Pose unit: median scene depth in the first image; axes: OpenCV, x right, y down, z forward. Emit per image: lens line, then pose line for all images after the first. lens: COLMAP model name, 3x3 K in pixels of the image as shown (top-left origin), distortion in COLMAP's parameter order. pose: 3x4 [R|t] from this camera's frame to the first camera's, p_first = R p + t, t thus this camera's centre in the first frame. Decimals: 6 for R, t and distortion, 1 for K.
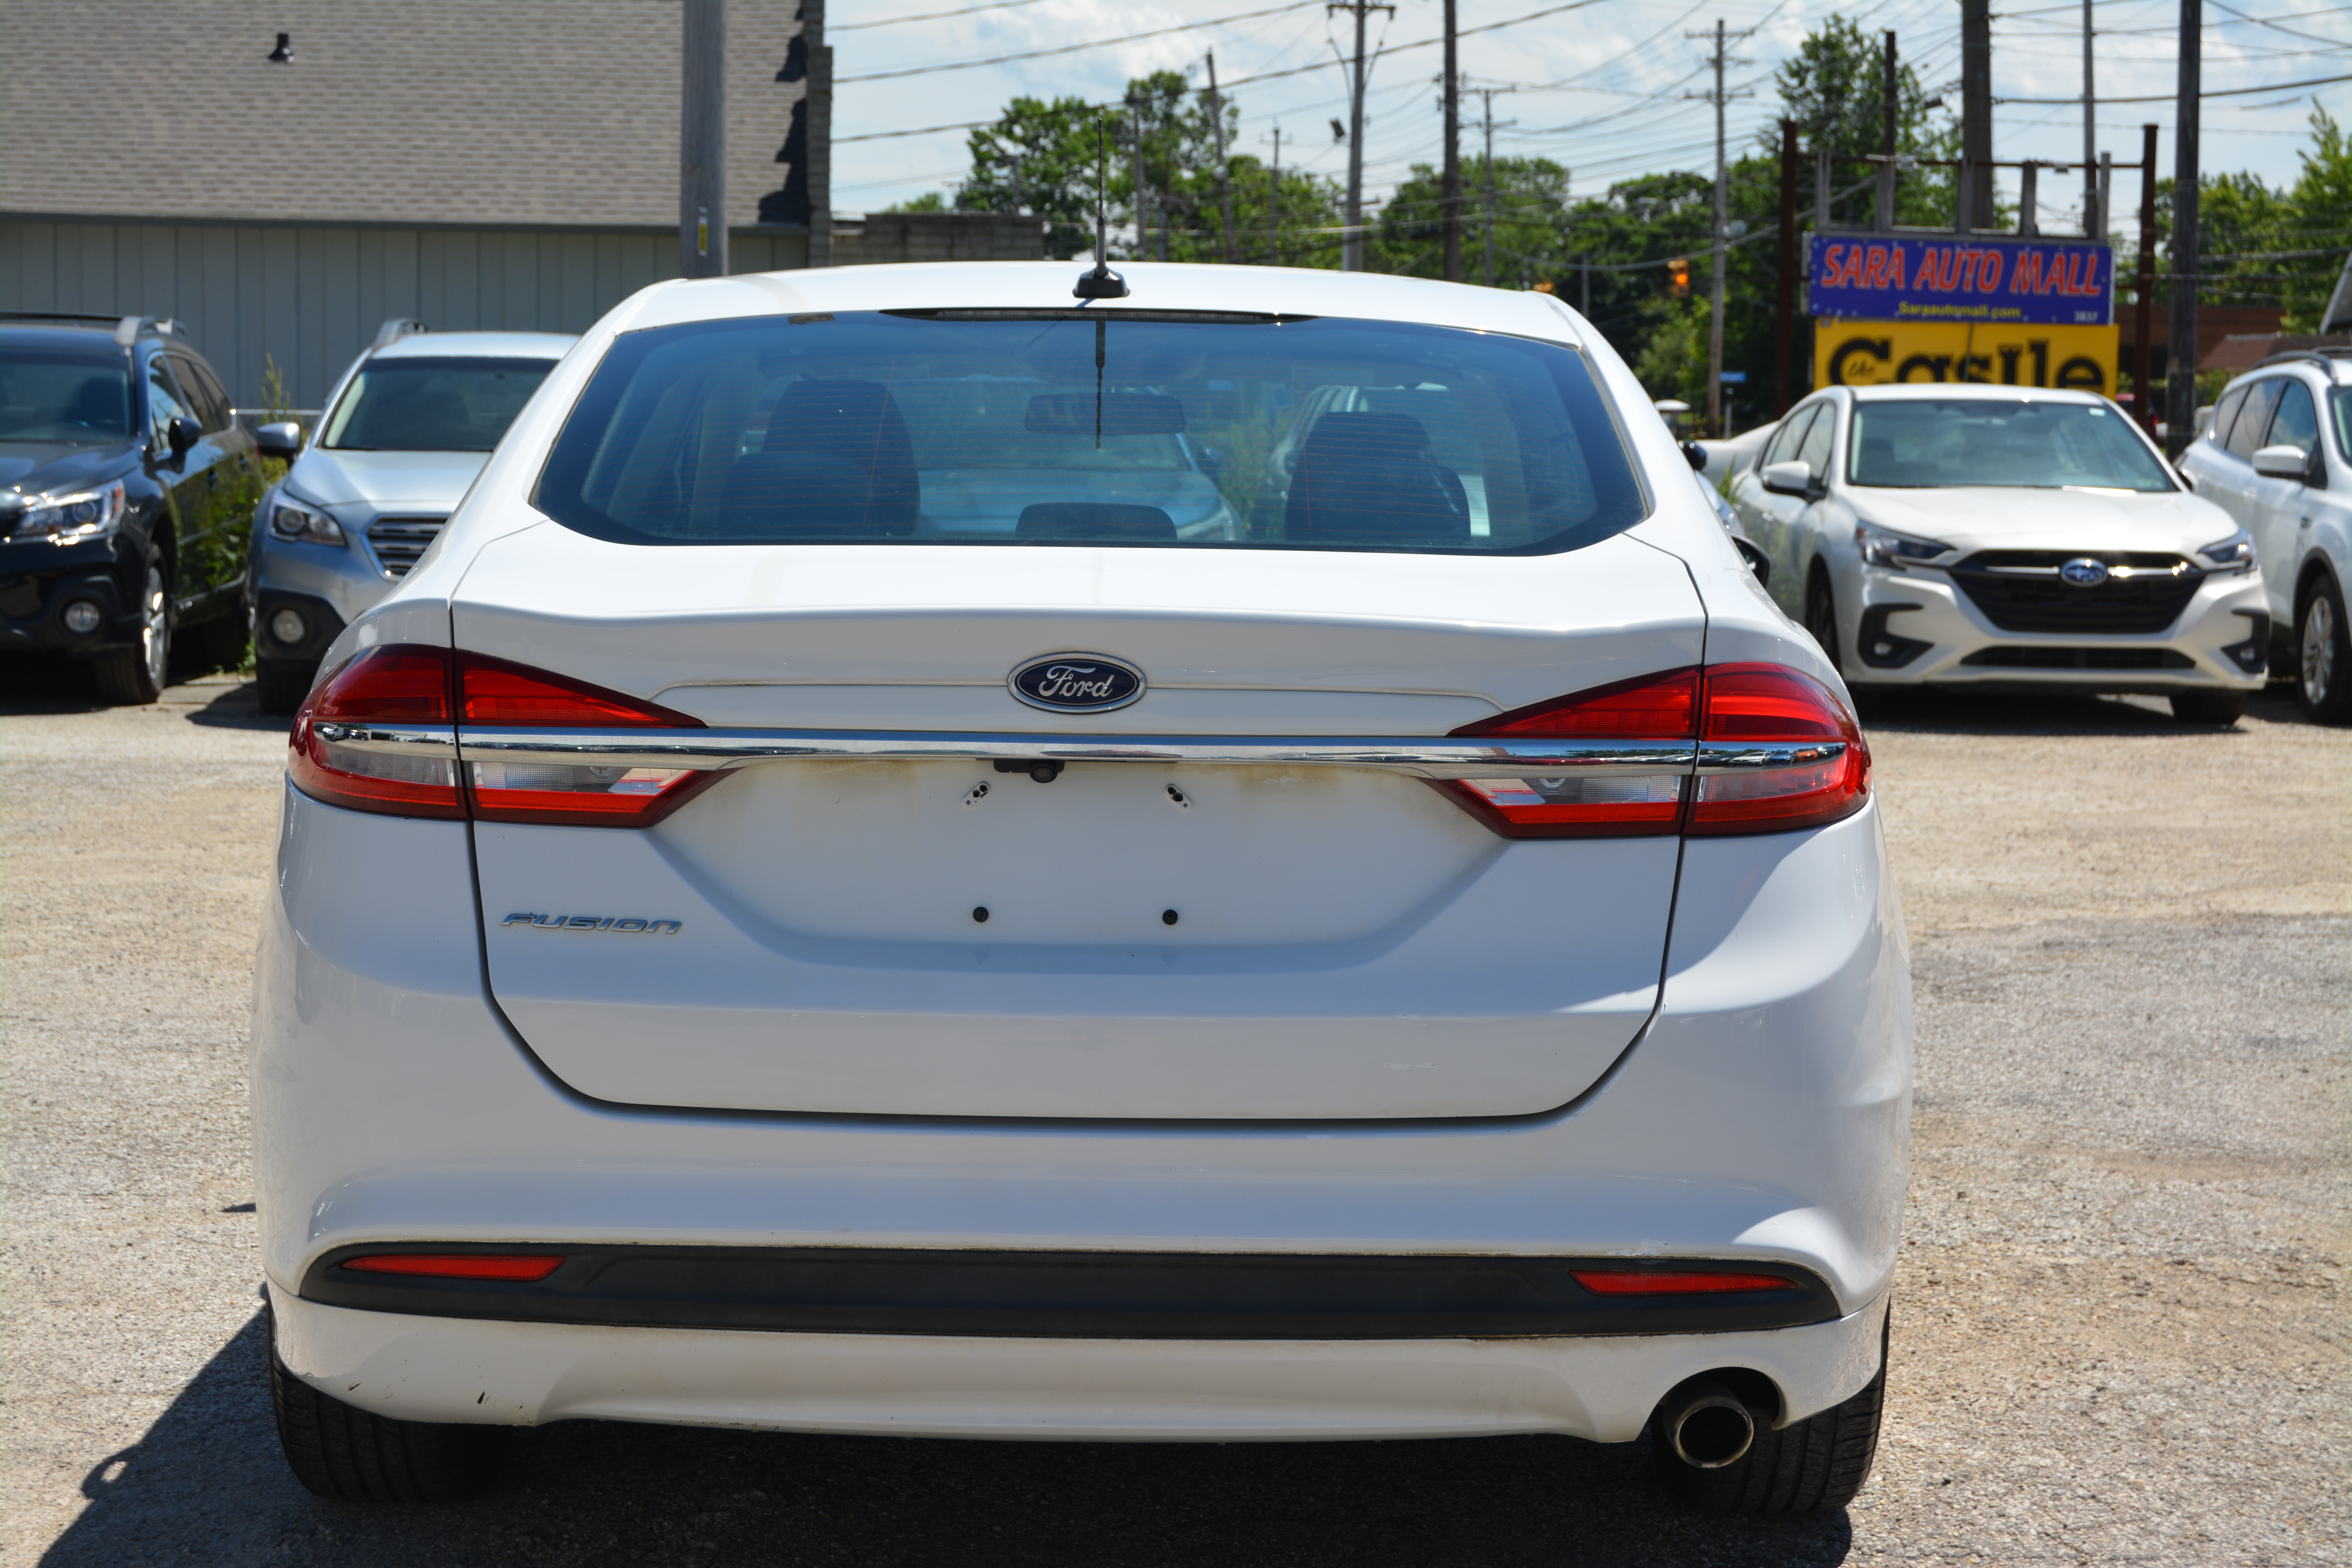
lens RADIAL K [[4443.6, 0, 1282.8], [0, 4443.6, 797.0], [0, 0, 1]] dist [-0.049936, 0.000000]
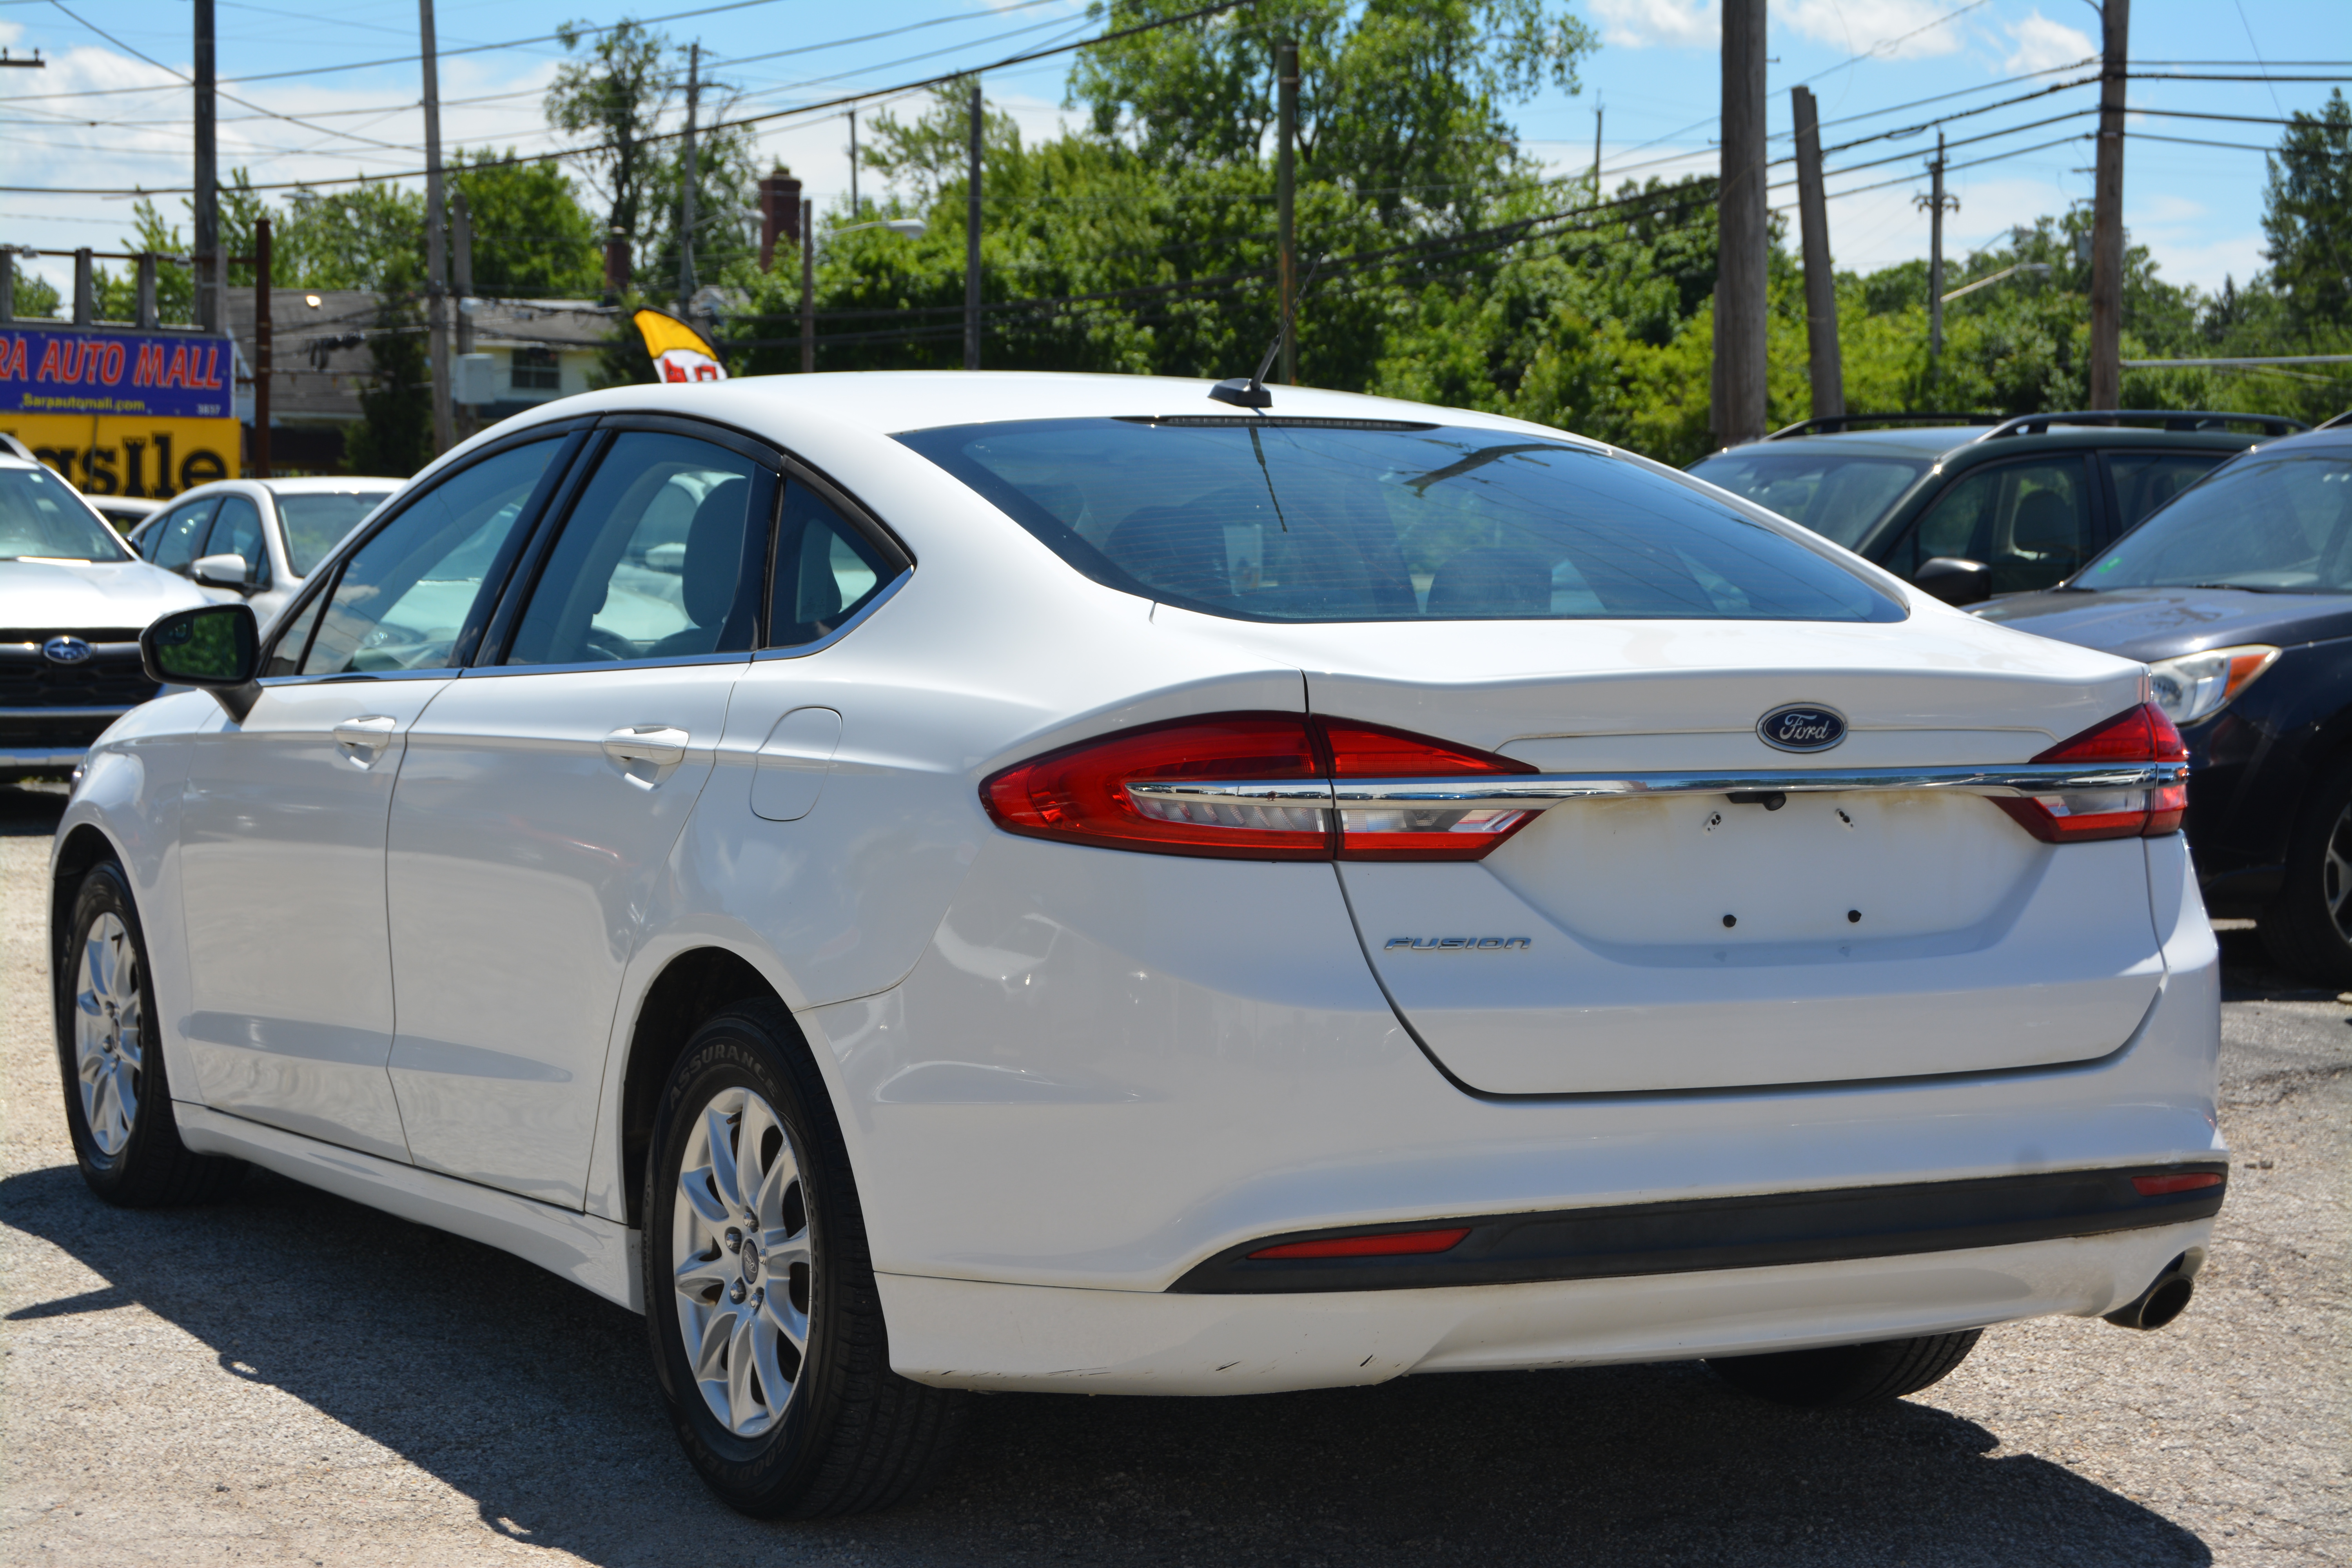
lens RADIAL K [[4443.6, 0, 1360.6], [0, 4443.6, 894.1], [0, 0, 1]] dist [-0.049936, 0.000000]
pose [[0.869863, -0.043142, 0.491404, -0.264652], [0.042484, 0.999019, 0.012504, -0.000107], [-0.491461, 0.010001, 0.870842, -0.002654]]
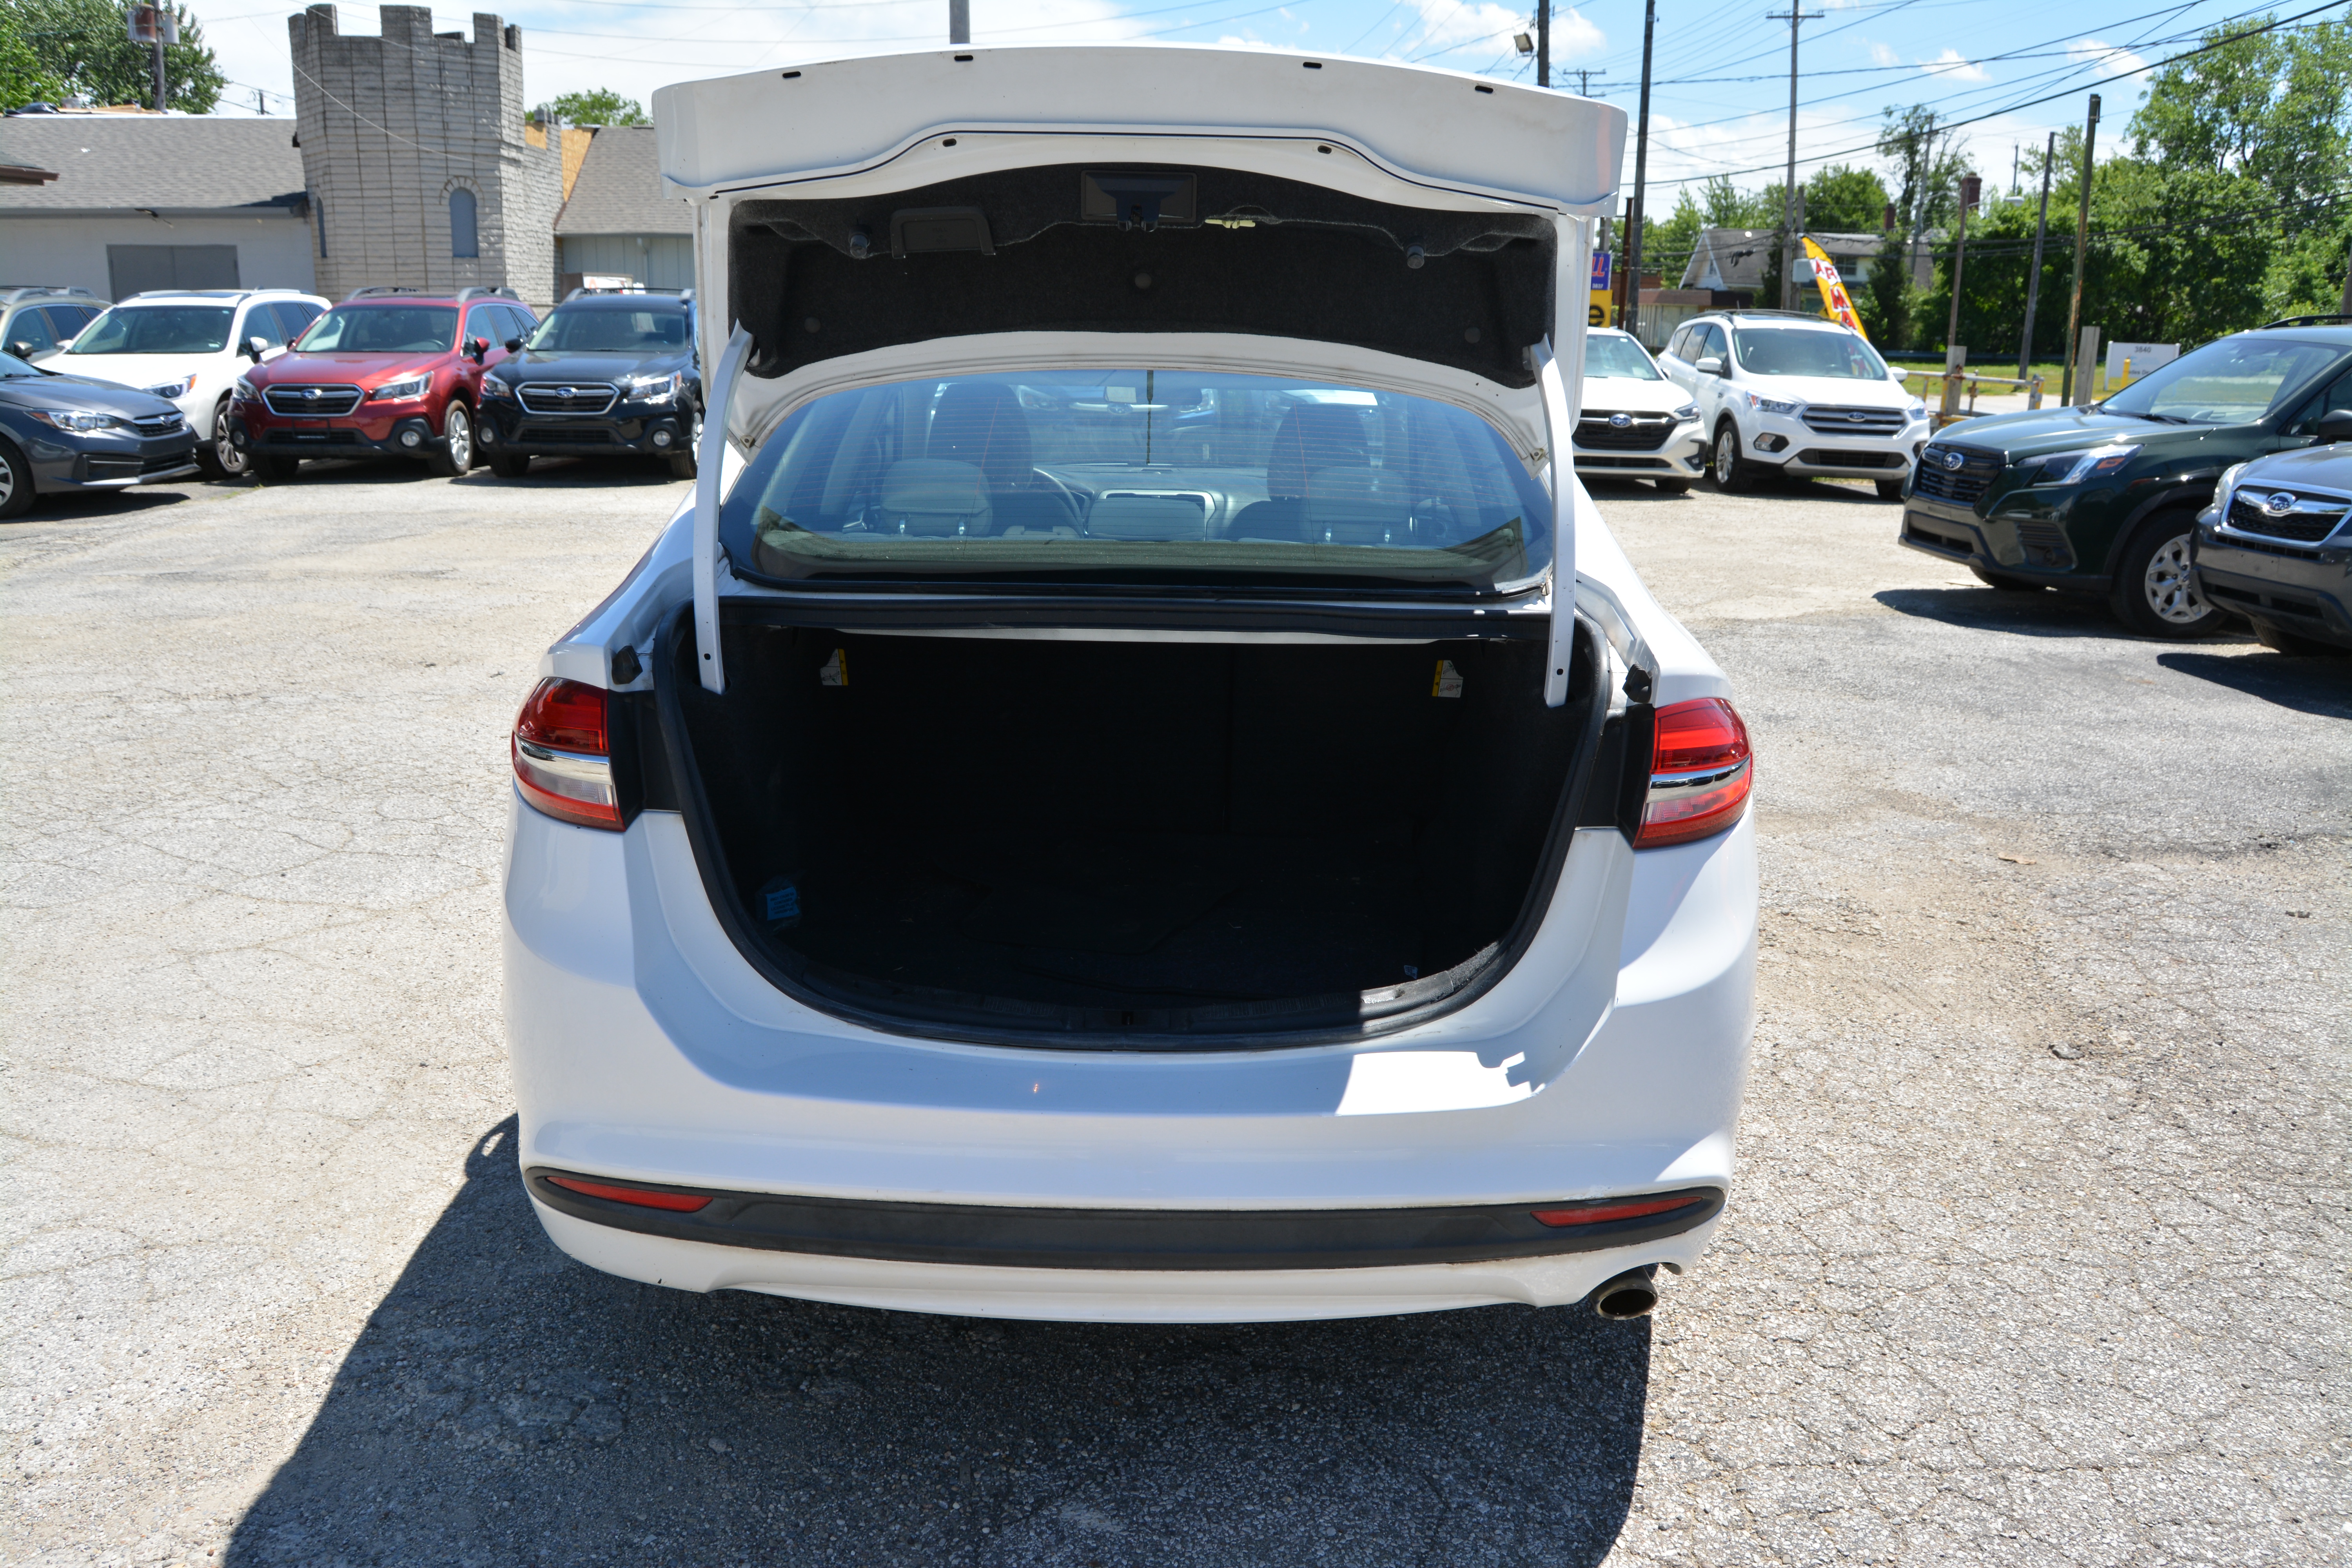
lens RADIAL K [[1843.8, 0, 1211.1], [0, 1843.8, 822.6], [0, 0, 1]] dist [-0.110637, 0.048638]
pose [[0.999947, 0.008411, -0.006000, -0.007617], [-0.007166, 0.982966, 0.183645, -0.031854], [0.007442, -0.183592, 0.982974, 0.183511]]
